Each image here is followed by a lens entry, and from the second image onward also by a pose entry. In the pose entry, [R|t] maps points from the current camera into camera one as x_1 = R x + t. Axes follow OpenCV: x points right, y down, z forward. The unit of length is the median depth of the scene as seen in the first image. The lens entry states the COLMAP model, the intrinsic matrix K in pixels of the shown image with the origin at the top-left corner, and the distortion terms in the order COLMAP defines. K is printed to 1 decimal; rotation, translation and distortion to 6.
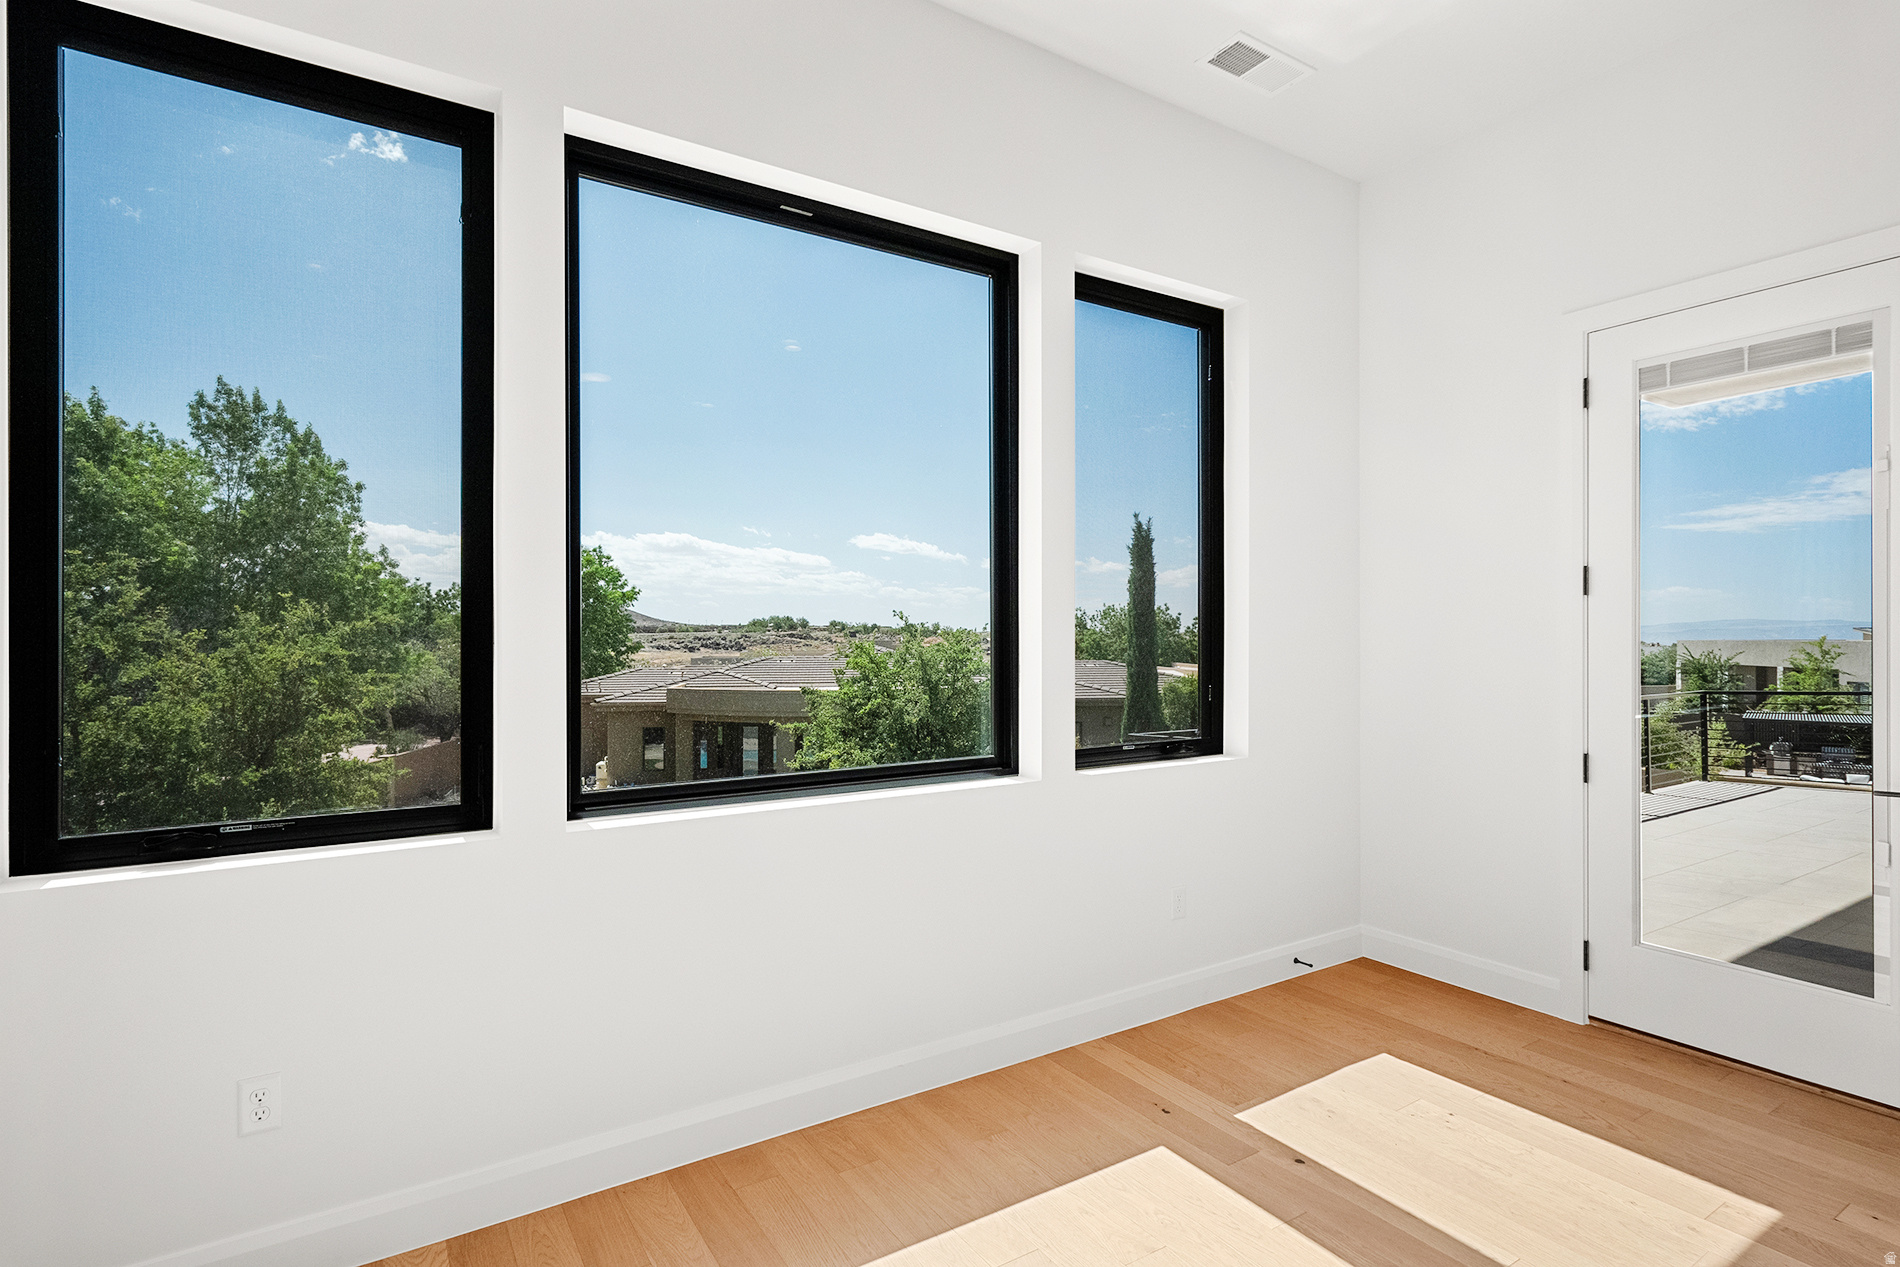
lens RADIAL K [[963.8, 0, 952.5], [0, 963.8, 636.3], [0, 0, 1]] dist [0.001824, 0.000938]
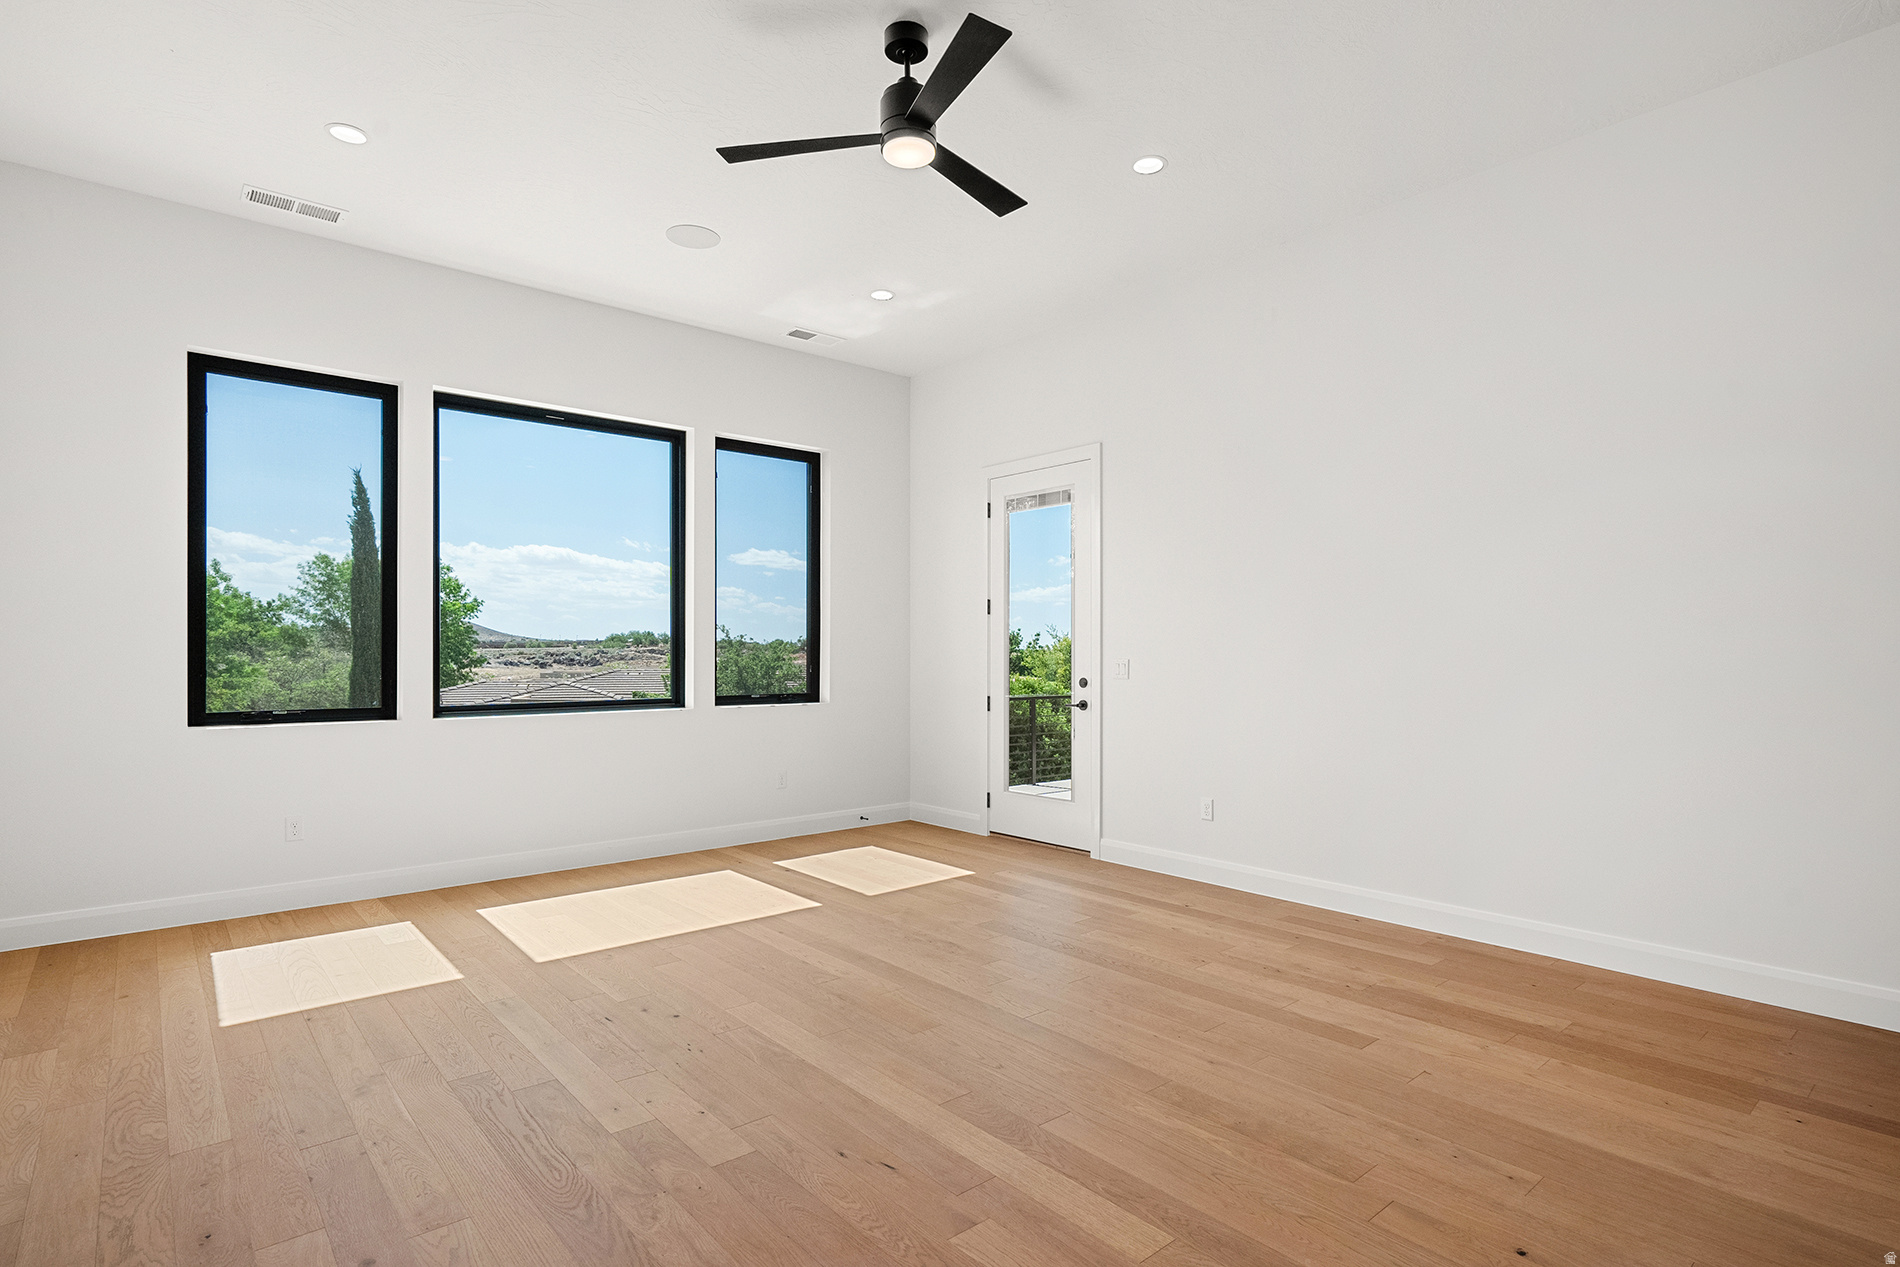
lens RADIAL K [[963.8, 0, 952.3], [0, 963.8, 648.1], [0, 0, 1]] dist [0.001824, 0.000938]
pose [[0.990555, 0.002037, 0.137103, 0.289386], [-0.001469, 0.999990, -0.004249, 0.030997], [-0.137111, 0.004007, 0.990548, -0.826032]]
